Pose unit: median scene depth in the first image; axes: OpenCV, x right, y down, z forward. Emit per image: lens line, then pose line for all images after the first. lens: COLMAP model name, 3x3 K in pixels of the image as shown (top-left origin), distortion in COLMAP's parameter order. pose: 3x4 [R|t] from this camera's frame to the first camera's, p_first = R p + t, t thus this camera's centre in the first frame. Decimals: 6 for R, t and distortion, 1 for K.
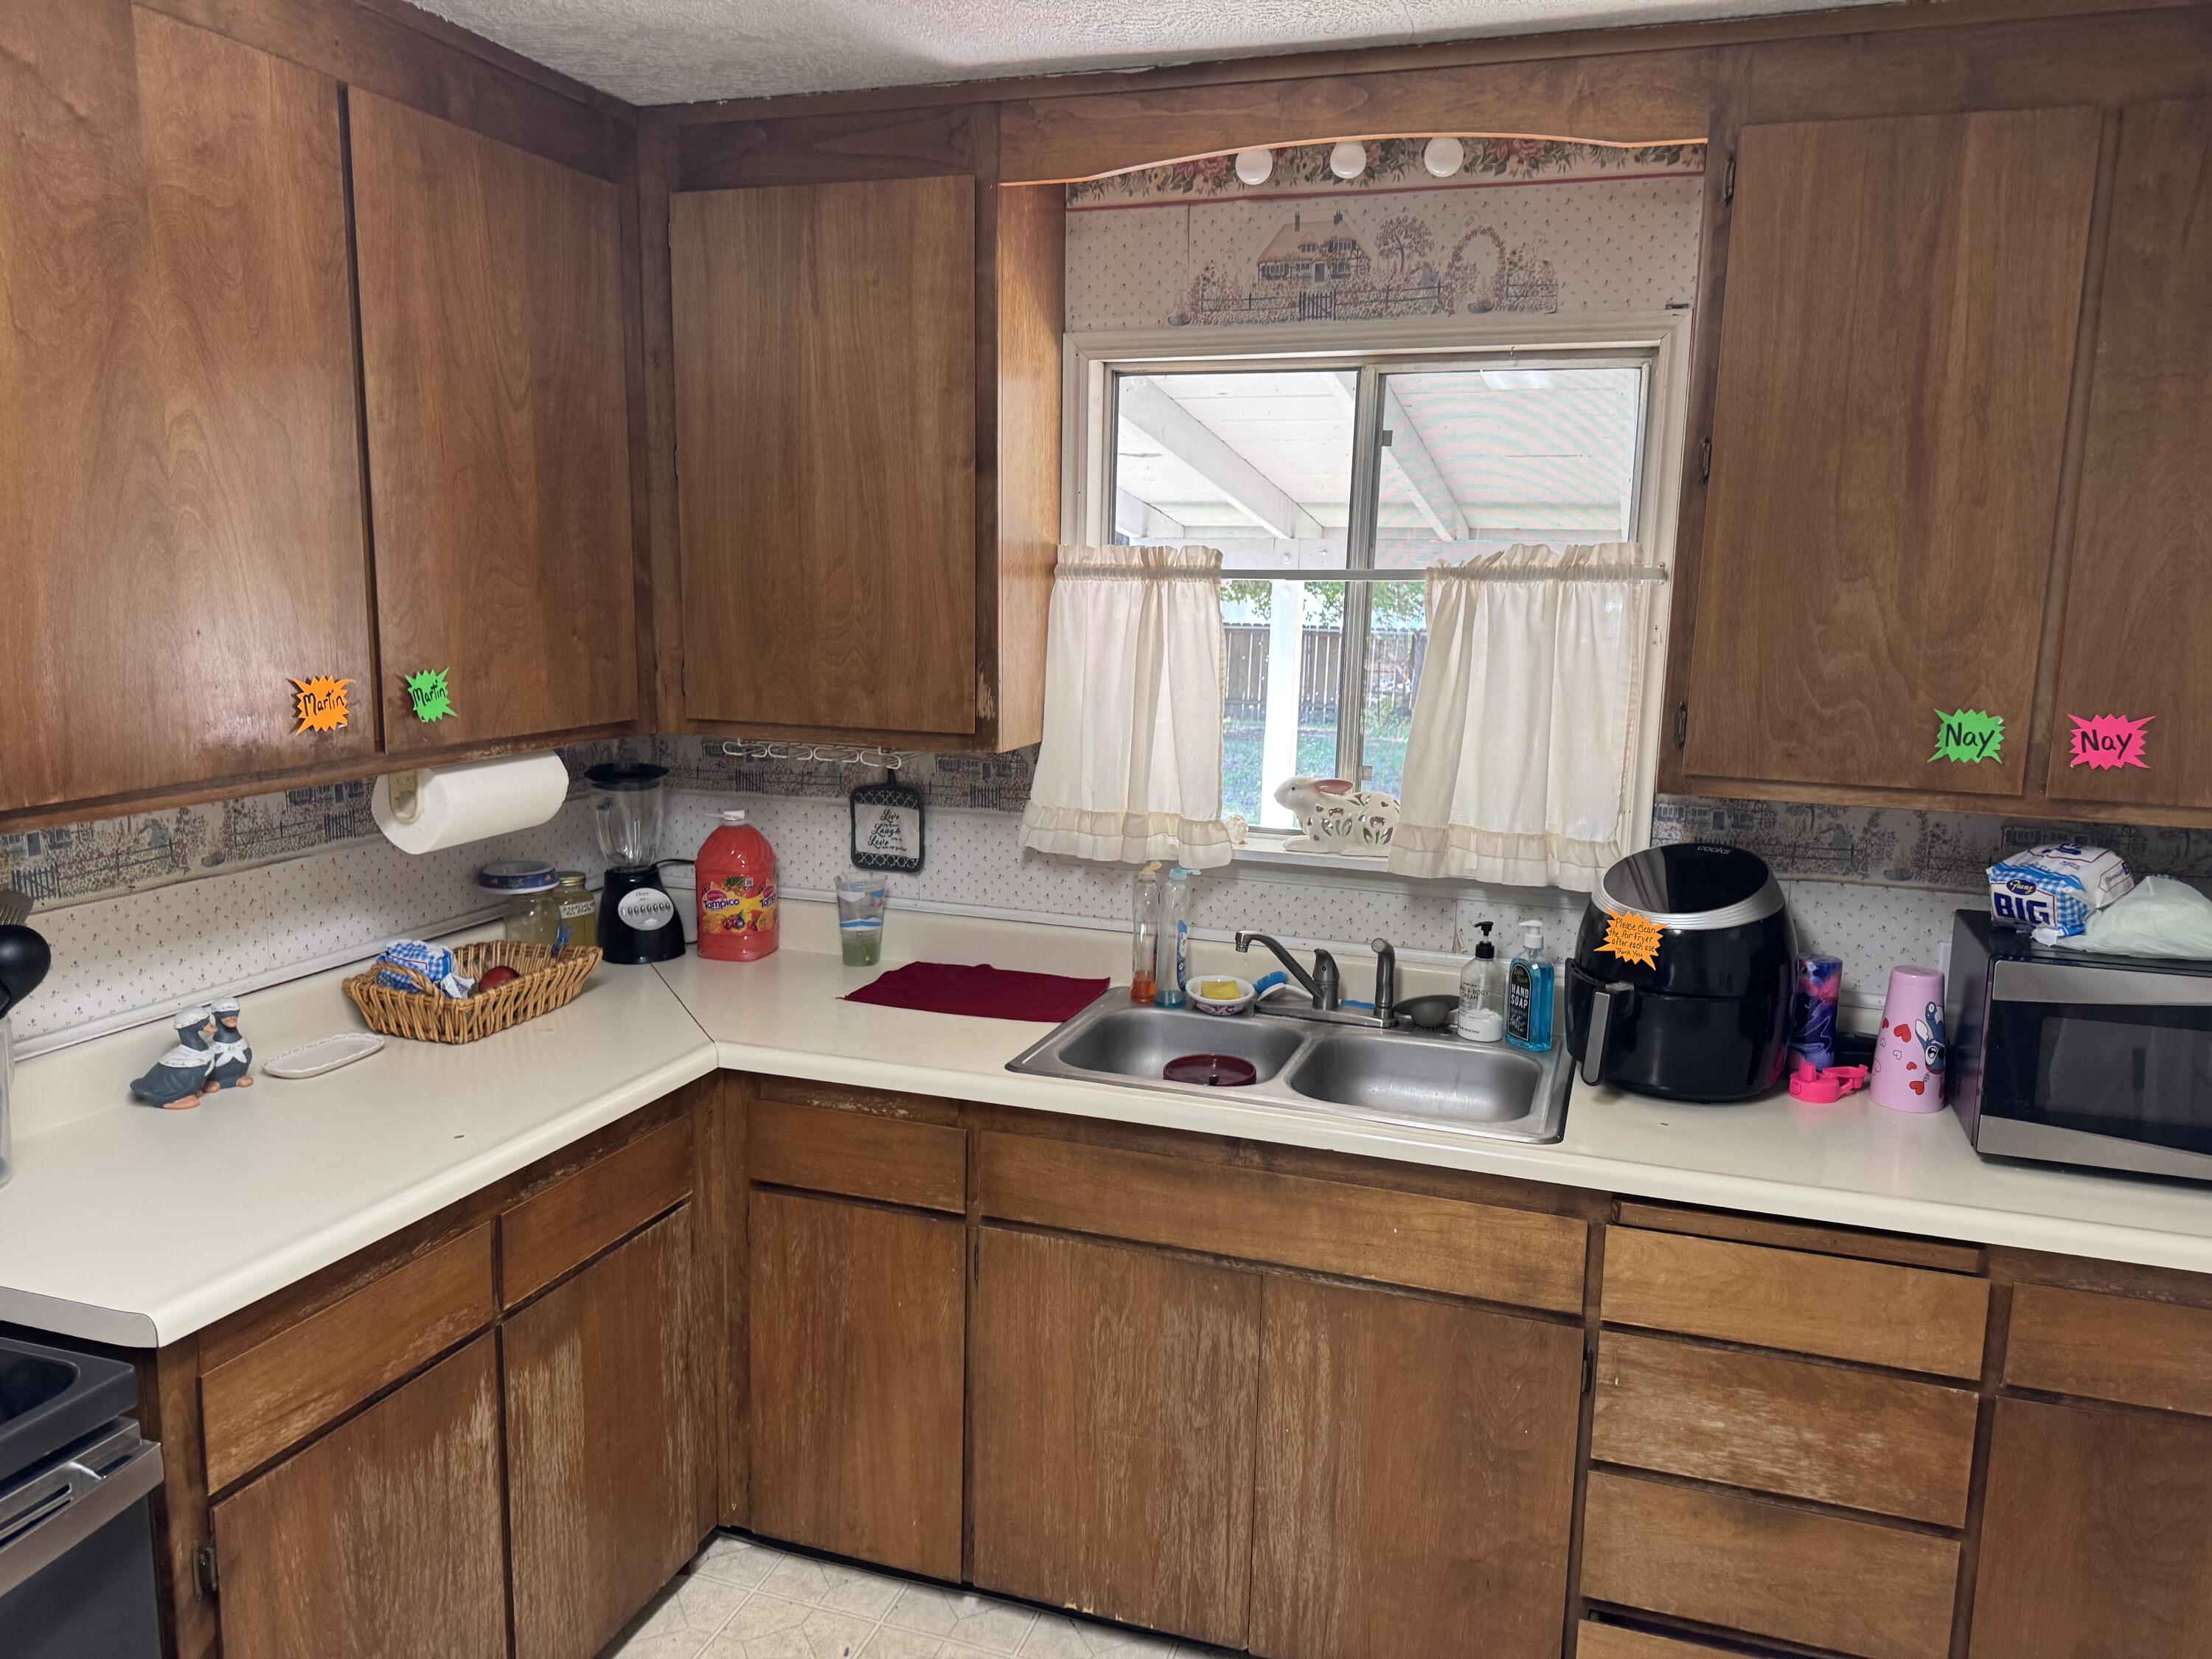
lens RADIAL K [[1569.3, 0, 1100.5], [0, 1569.3, 814.8], [0, 0, 1]] dist [0.036278, -0.043619]
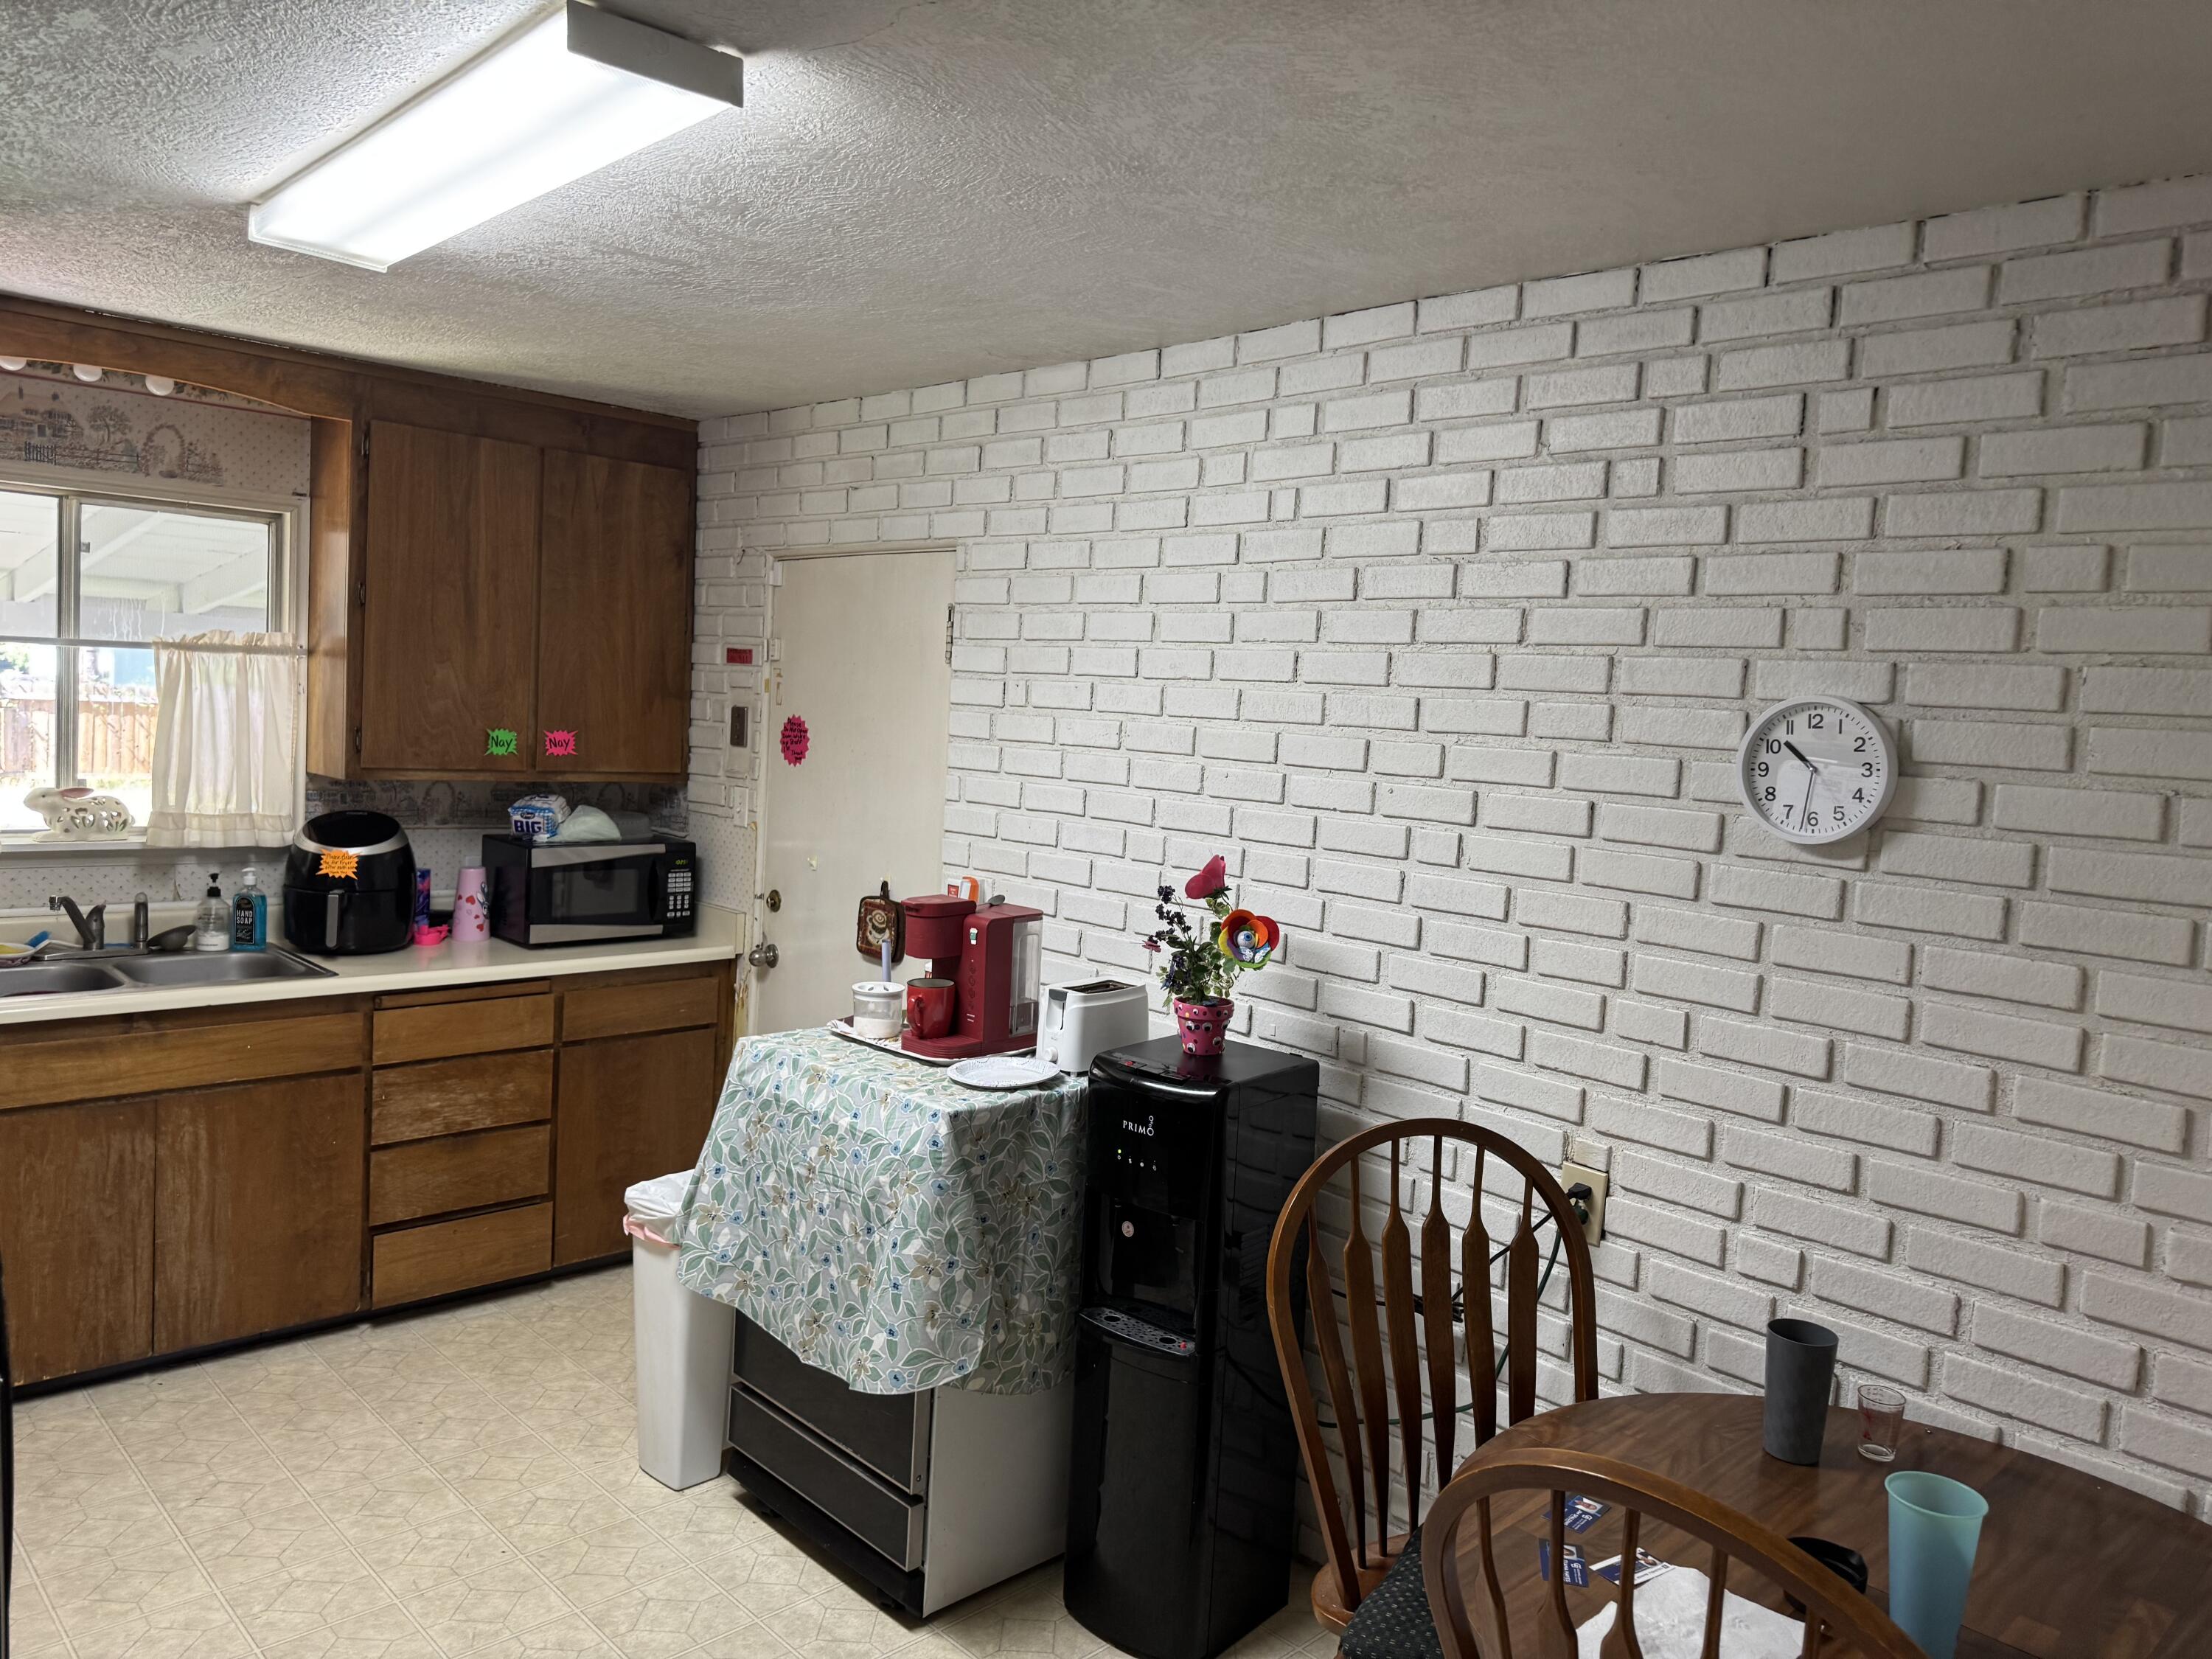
lens RADIAL K [[1569.3, 0, 1111.4], [0, 1569.3, 824.2], [0, 0, 1]] dist [0.036278, -0.043619]
pose [[0.456238, -0.067913, 0.887263, -0.817990], [0.086557, 0.995742, 0.031708, 0.053512], [-0.885638, 0.062332, 0.460173, -0.559866]]
